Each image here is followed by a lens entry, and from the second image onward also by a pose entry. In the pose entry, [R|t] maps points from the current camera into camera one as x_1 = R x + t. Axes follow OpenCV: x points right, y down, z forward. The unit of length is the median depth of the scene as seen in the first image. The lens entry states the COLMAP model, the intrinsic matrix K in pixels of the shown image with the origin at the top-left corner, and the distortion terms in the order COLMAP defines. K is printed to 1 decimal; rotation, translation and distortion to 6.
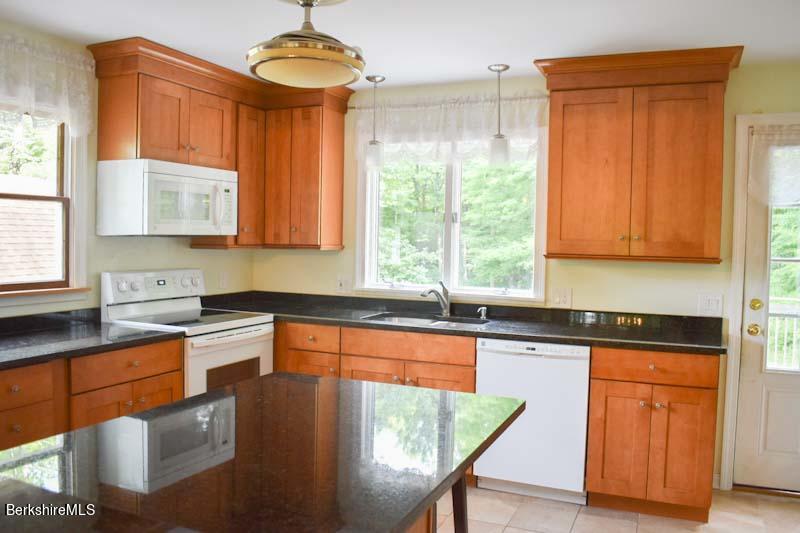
lens RADIAL K [[651.1, 0, 416.7], [0, 651.1, 266.1], [0, 0, 1]] dist [-0.097132, 0.001354]
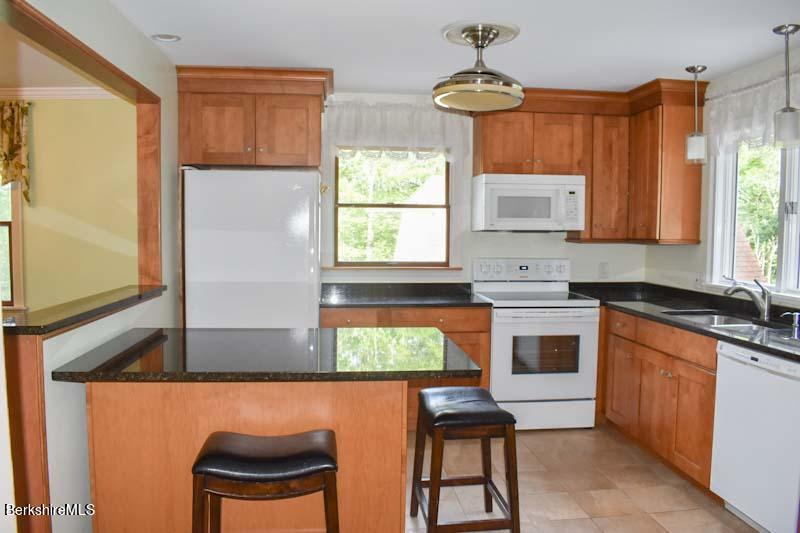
lens RADIAL K [[619.7, 0, 404.5], [0, 619.7, 266.4], [0, 0, 1]] dist [-0.084488, 0.006011]
pose [[0.495818, 0.036204, -0.867672, 0.568982], [-0.036508, 0.999116, 0.020827, 0.006009], [0.867659, 0.021351, 0.496701, 0.187838]]
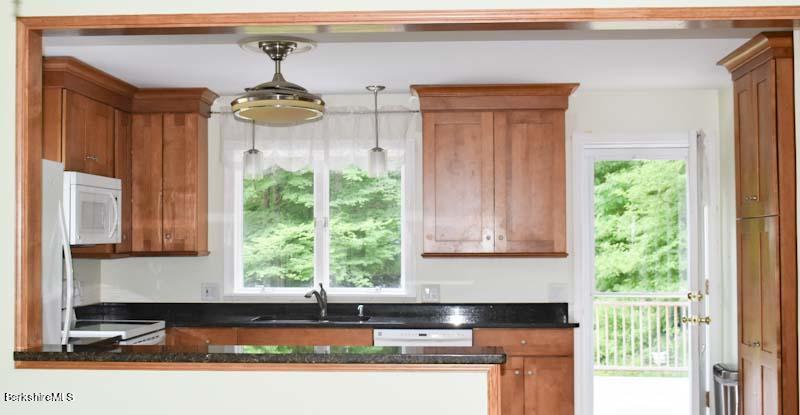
lens RADIAL K [[967.9, 0, 400.0], [0, 967.9, 207.5], [0, 0, 1]] dist [-0.068227, -0.003721]
pose [[0.942344, -0.011246, 0.334455, -0.400305], [0.035477, 0.997160, -0.066426, 0.011595], [-0.332759, 0.074462, 0.940068, -0.579589]]
